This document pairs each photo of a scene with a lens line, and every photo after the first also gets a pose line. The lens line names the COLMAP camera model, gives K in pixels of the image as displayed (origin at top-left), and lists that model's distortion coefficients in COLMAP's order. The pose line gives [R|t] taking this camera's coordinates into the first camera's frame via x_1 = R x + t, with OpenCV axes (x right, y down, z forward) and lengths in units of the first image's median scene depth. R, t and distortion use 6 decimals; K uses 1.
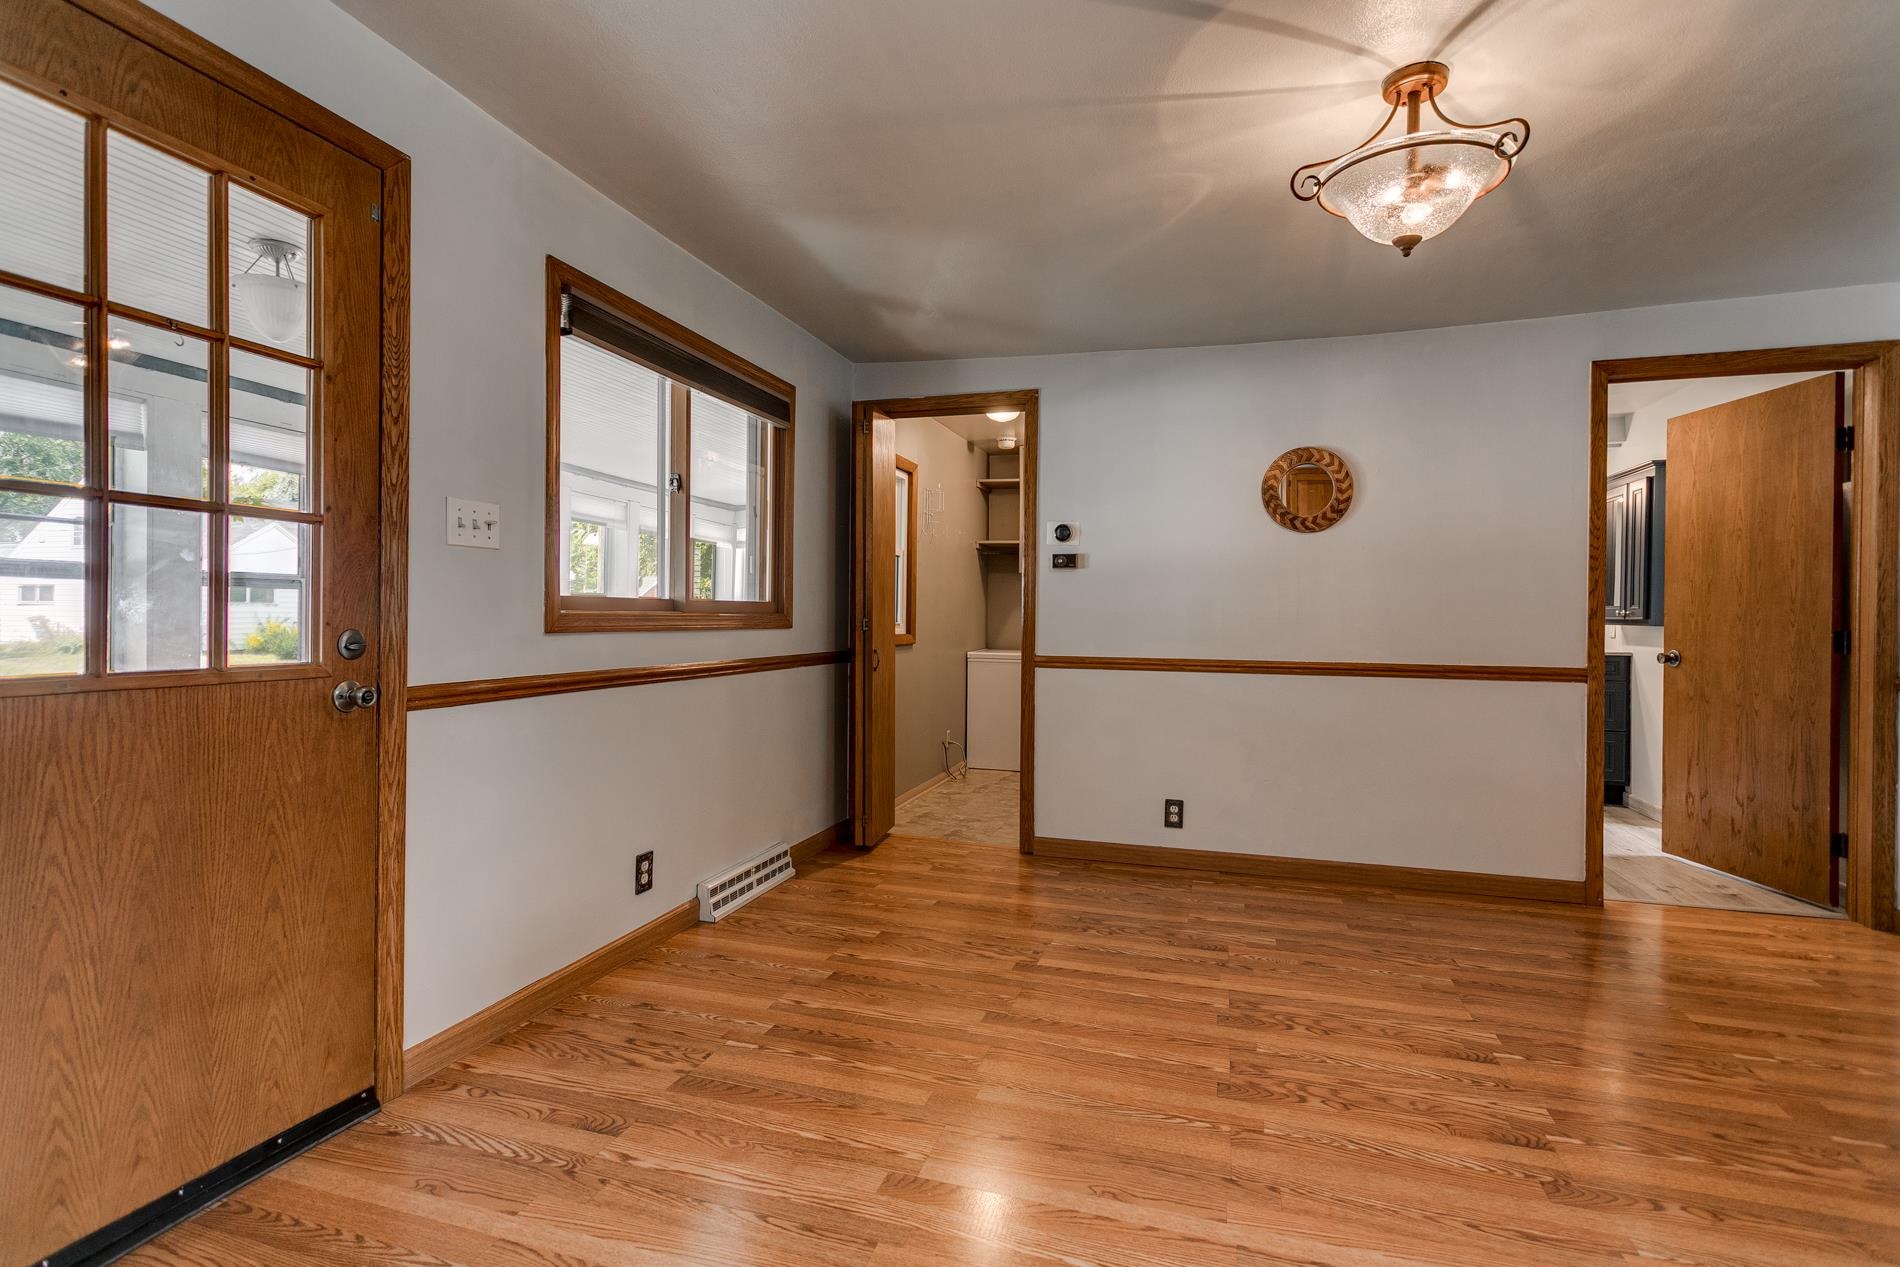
lens RADIAL K [[909.4, 0, 939.8], [0, 909.4, 622.4], [0, 0, 1]] dist [0.004266, 0.001107]
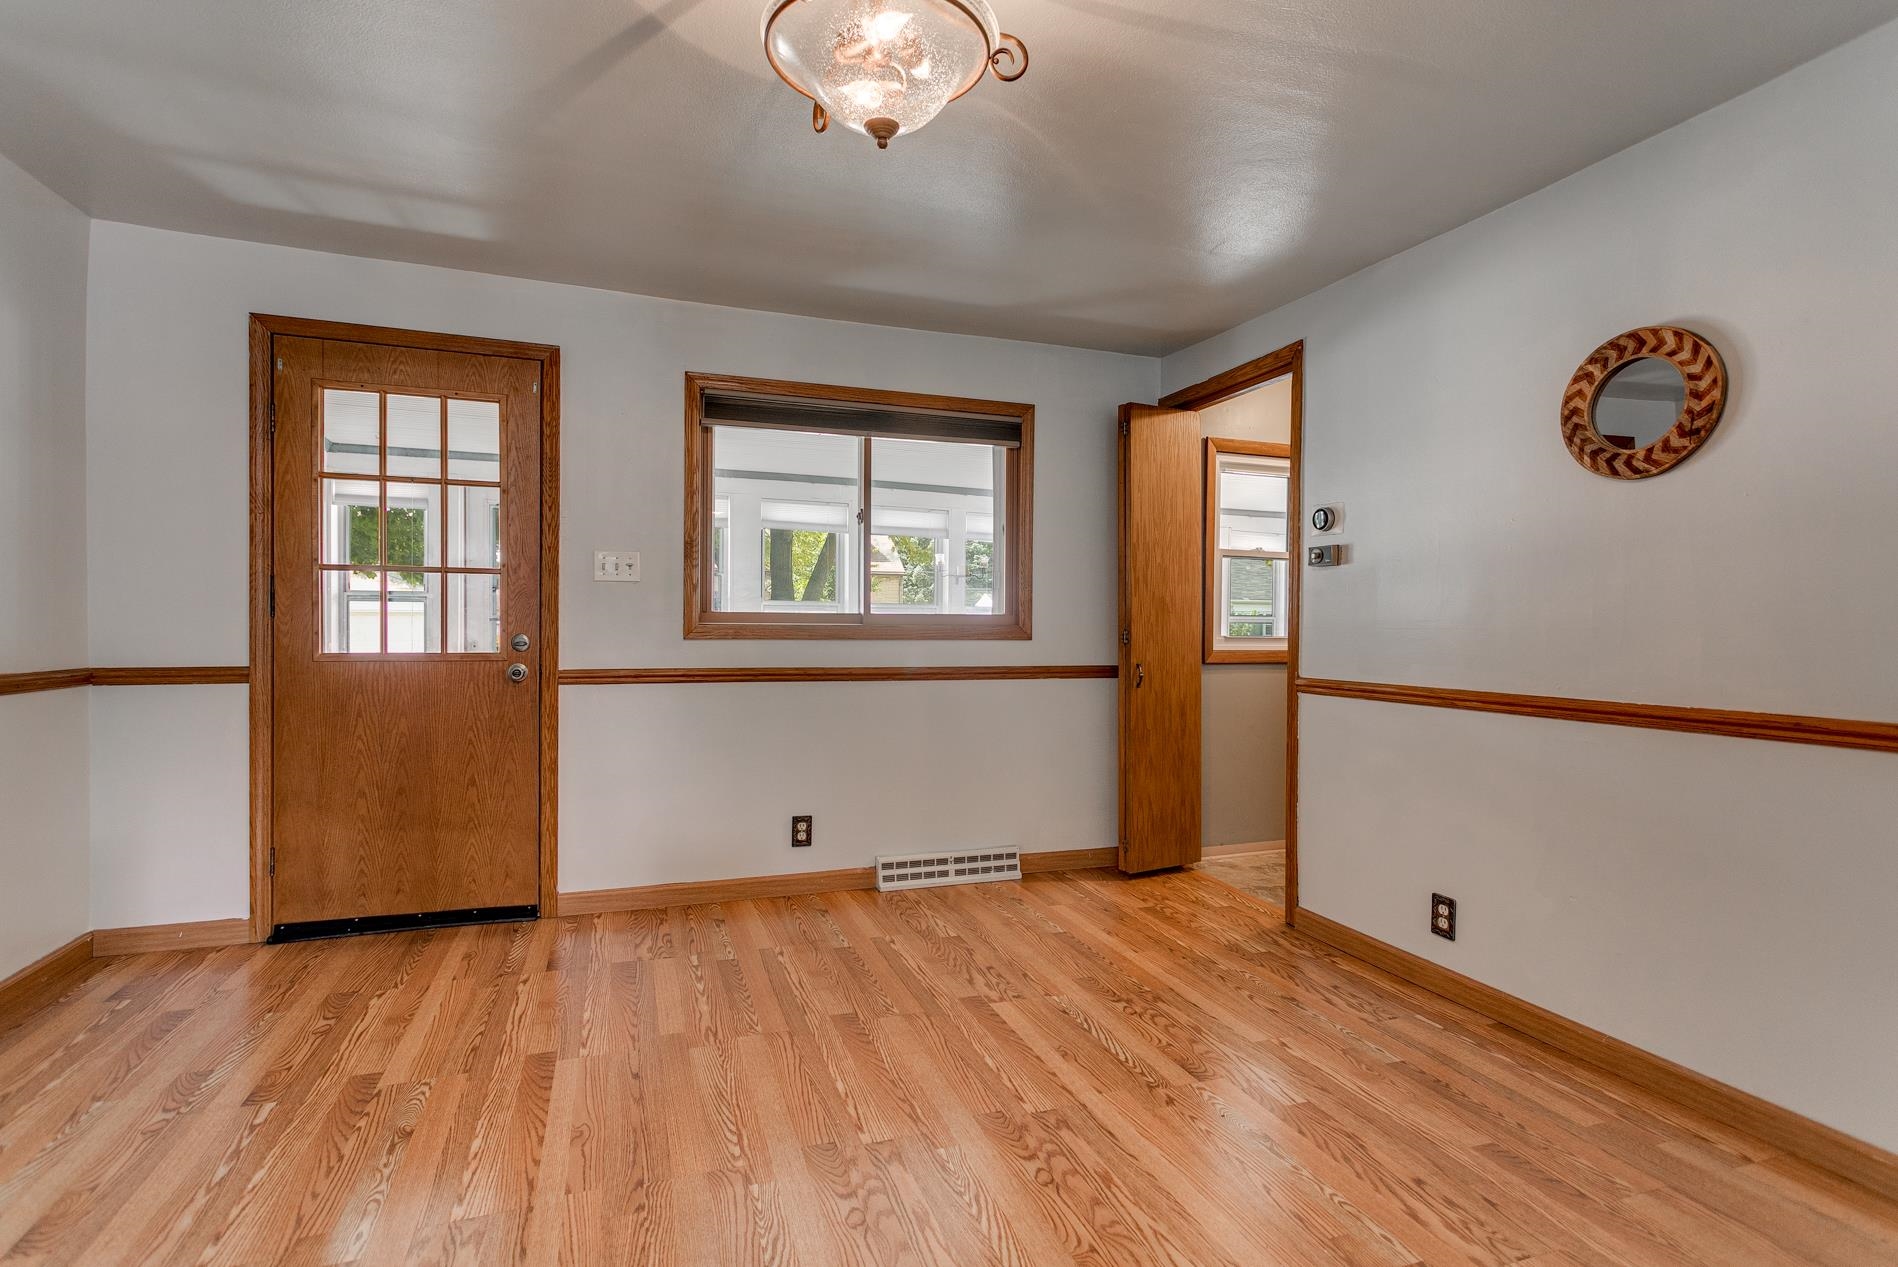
lens RADIAL K [[908.4, 0, 941.2], [0, 908.4, 635.6], [0, 0, 1]] dist [0.004266, 0.001107]
pose [[0.597372, 0.000987, -0.801964, 0.765613], [-0.006823, 0.999969, -0.003852, 0.007505], [0.801936, 0.007773, 0.597360, 0.386088]]
